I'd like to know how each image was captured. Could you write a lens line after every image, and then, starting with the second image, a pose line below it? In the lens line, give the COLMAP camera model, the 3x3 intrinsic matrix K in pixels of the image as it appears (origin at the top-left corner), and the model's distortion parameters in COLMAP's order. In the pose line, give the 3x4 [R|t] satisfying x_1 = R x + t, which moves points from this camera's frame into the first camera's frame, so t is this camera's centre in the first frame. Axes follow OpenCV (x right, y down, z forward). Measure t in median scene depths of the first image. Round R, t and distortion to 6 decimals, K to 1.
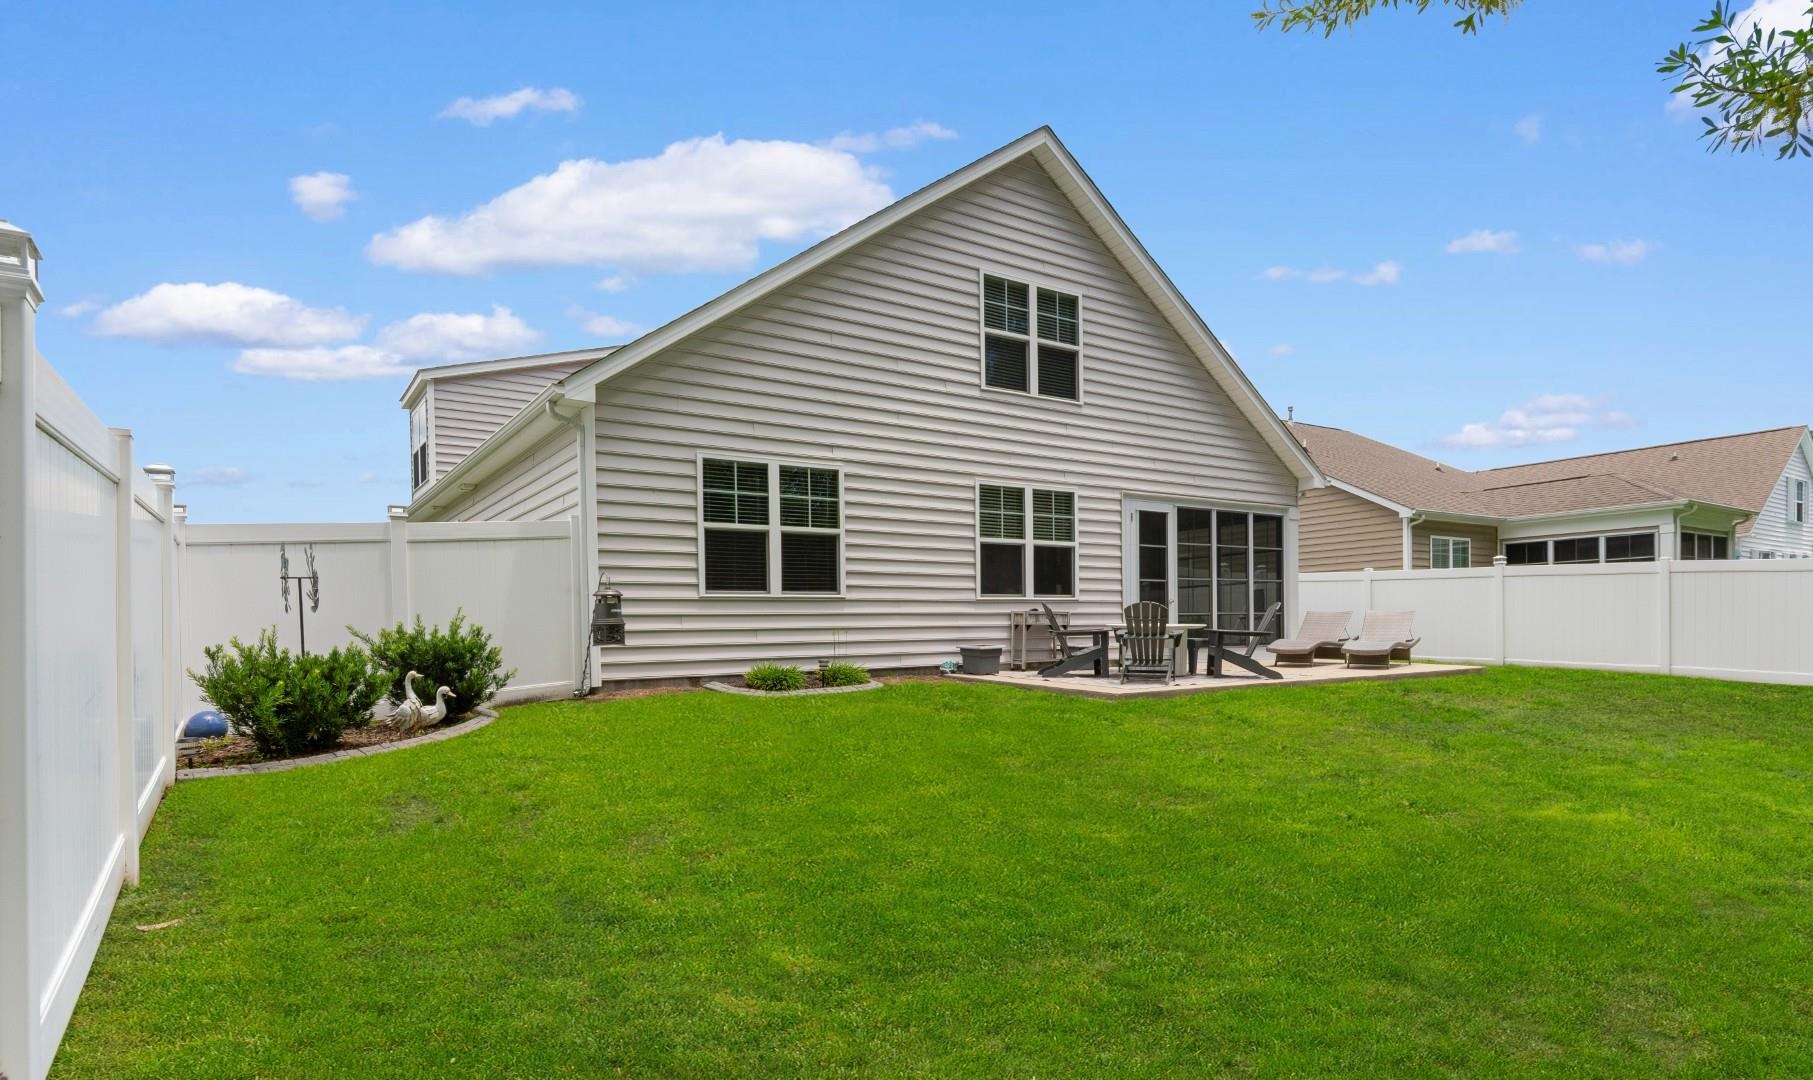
lens RADIAL K [[977.1, 0, 906.3], [0, 977.1, 639.9], [0, 0, 1]] dist [0.034849, 0.000097]
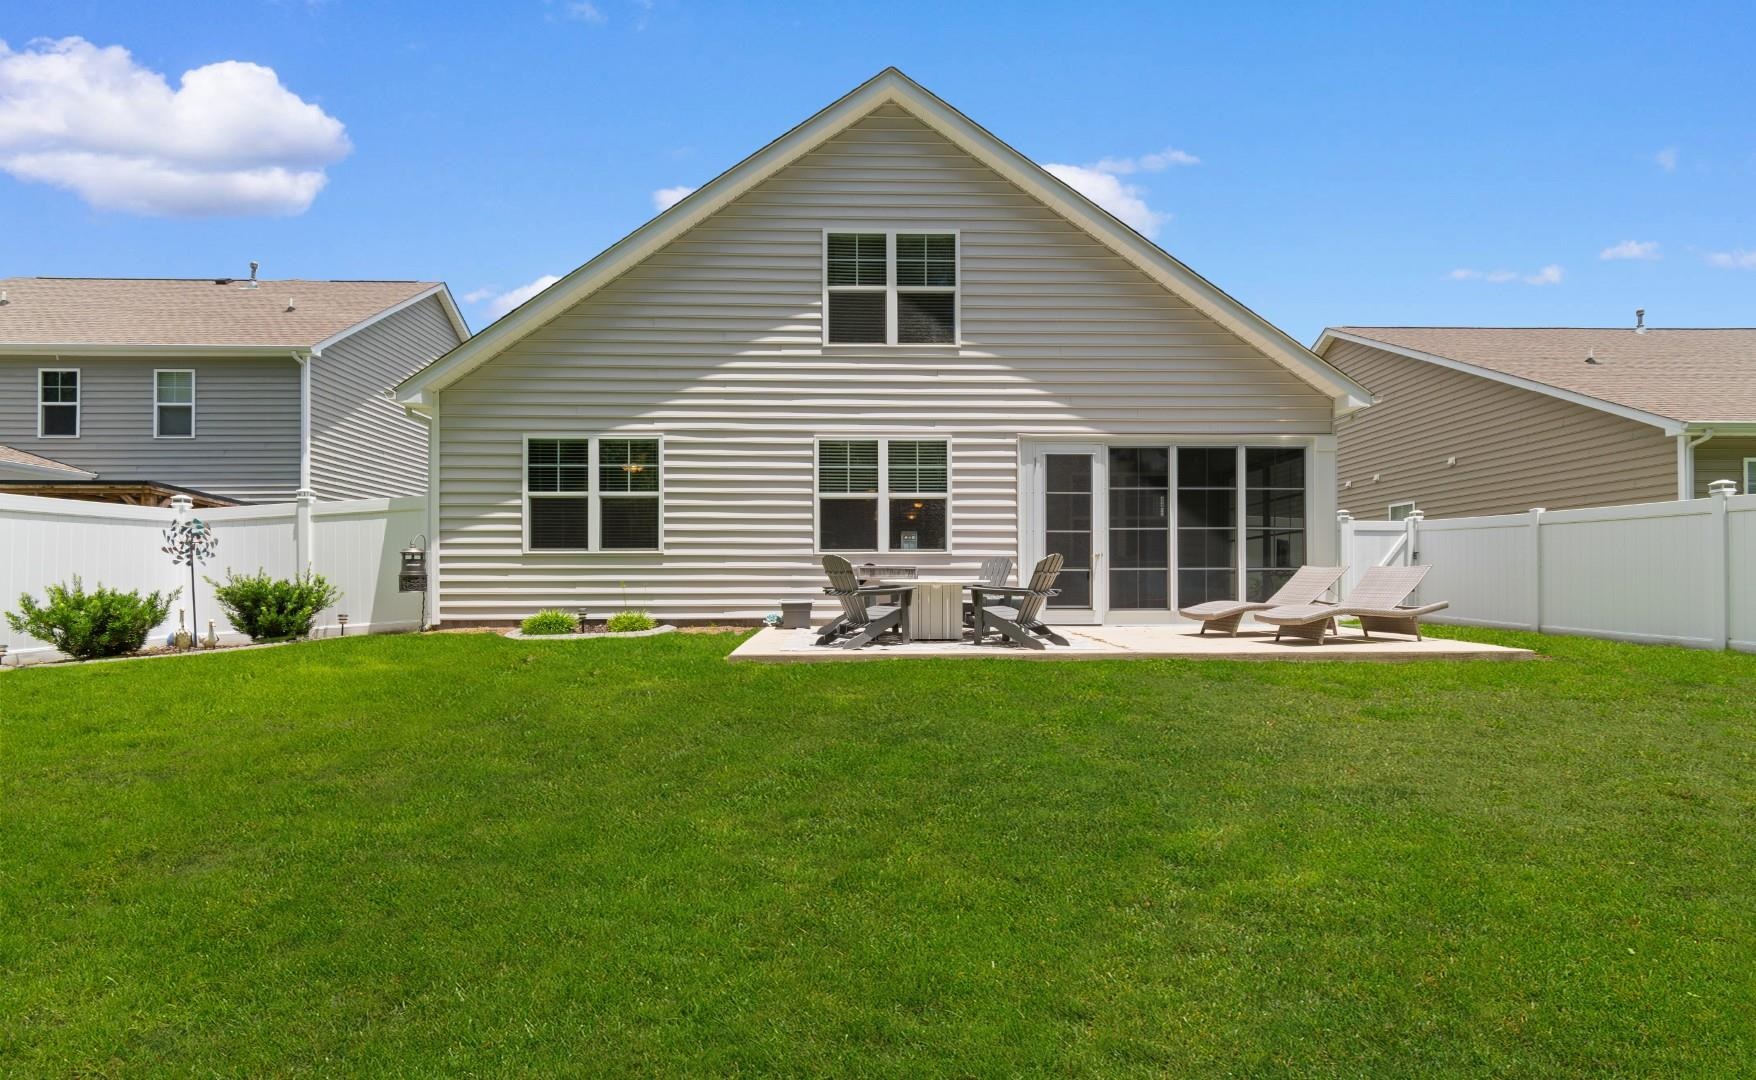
lens RADIAL K [[766.3, 0, 877.3], [0, 766.3, 576.0], [0, 0, 1]] dist [0.016982, 0.000058]
pose [[0.838136, 0.007703, -0.545407, 0.558383], [-0.017721, 0.999757, -0.013111, -0.010401], [0.545173, 0.020654, 0.838069, 0.370573]]
